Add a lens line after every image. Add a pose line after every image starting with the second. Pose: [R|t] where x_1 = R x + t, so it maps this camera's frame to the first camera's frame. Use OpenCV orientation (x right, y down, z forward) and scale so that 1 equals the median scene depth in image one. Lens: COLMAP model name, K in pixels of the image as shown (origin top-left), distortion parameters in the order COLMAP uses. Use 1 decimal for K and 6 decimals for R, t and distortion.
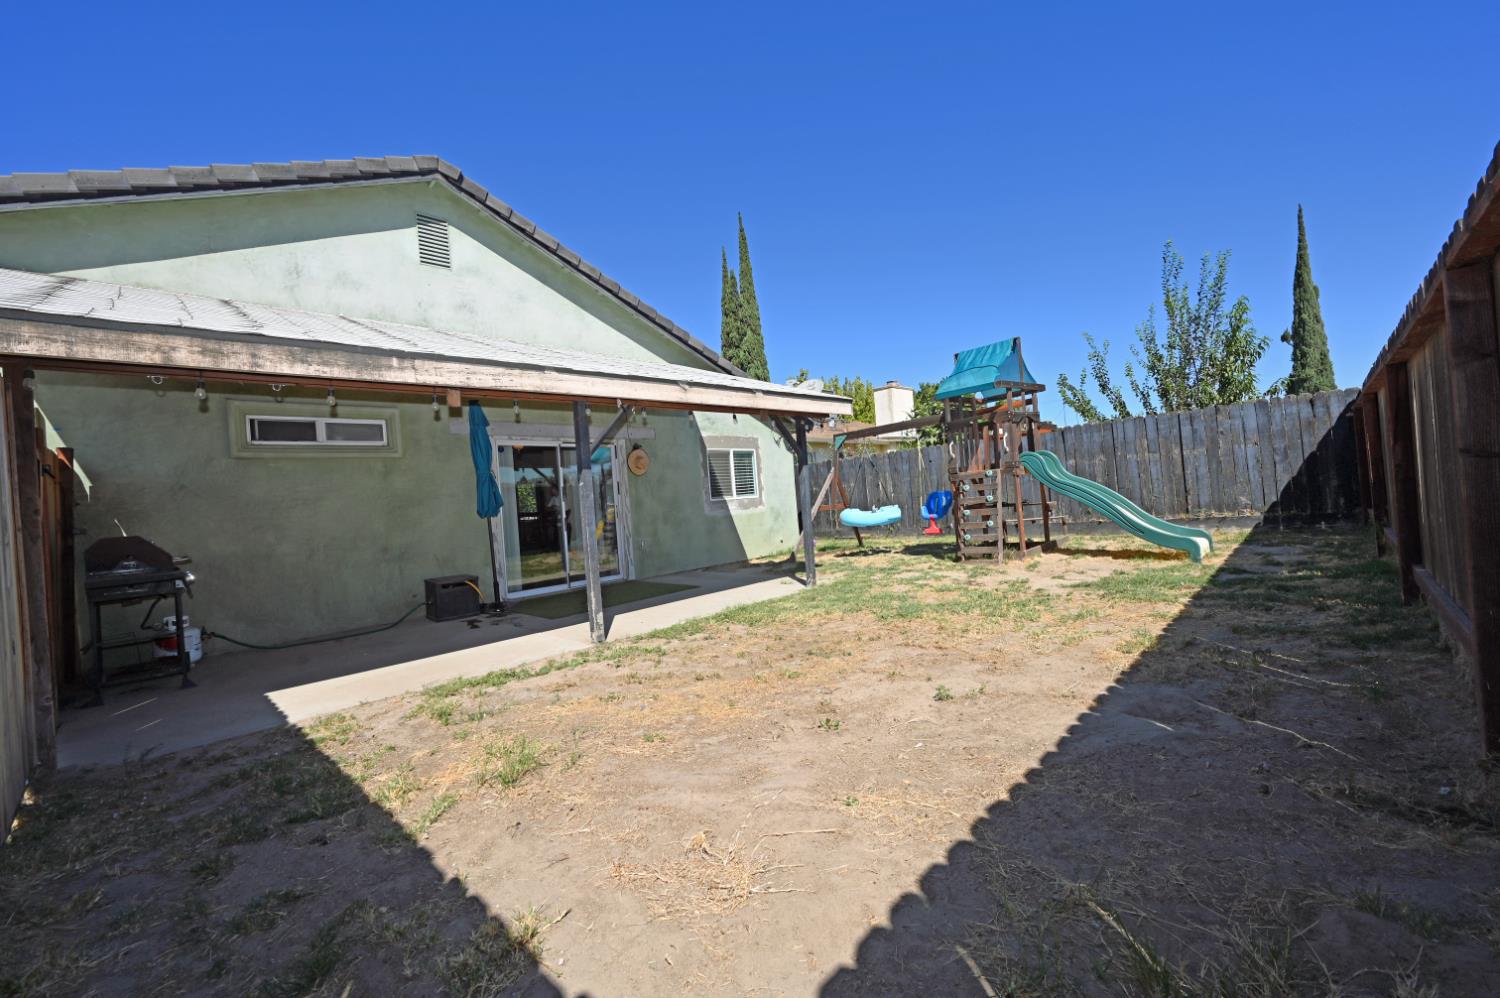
lens RADIAL K [[589.1, 0, 748.6], [0, 589.1, 496.3], [0, 0, 1]] dist [-0.001189, -0.000115]
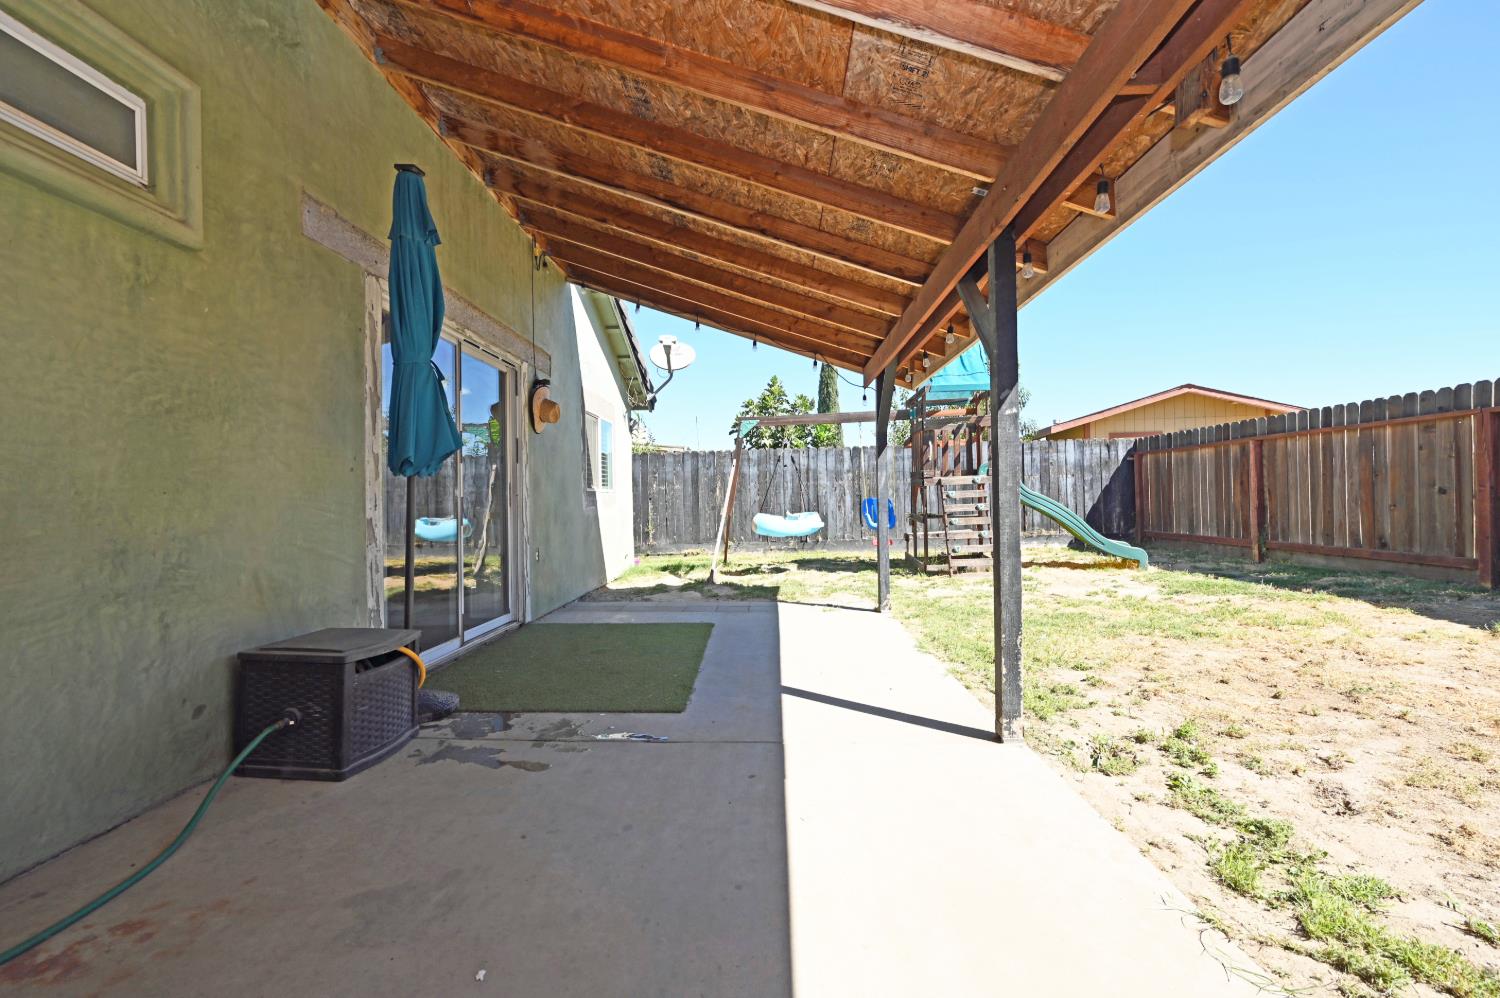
lens RADIAL K [[624.4, 0, 750.0], [0, 624.4, 495.5], [0, 0, 1]] dist [-0.001833, -0.000397]
pose [[0.749396, 0.070785, 0.658328, -0.487839], [-0.048274, 0.997464, -0.052298, 0.053054], [-0.660360, 0.007412, 0.750912, 0.485612]]
